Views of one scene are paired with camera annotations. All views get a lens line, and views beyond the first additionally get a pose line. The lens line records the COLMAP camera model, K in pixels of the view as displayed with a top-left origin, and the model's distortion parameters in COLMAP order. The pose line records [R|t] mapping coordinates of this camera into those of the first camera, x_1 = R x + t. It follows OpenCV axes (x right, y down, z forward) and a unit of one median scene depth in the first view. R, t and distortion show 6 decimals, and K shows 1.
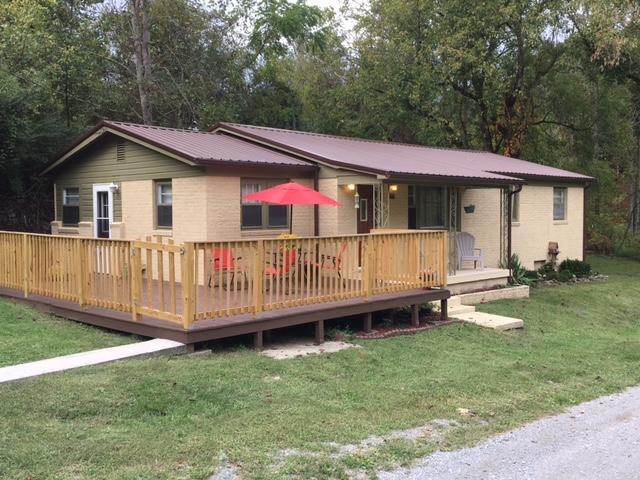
lens RADIAL K [[684.1, 0, 317.0], [0, 684.1, 232.7], [0, 0, 1]] dist [0.101530, -0.157859]
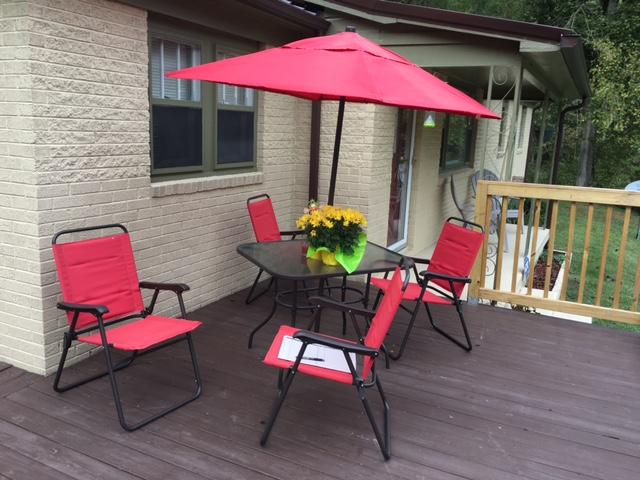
lens RADIAL K [[547.8, 0, 317.6], [0, 547.8, 232.9], [0, 0, 1]] dist [0.104333, -0.162174]
pose [[0.953493, -0.016254, 0.300978, -0.113997], [-0.032647, 0.987101, 0.156732, -0.022907], [-0.299643, -0.159269, 0.940663, 0.708805]]
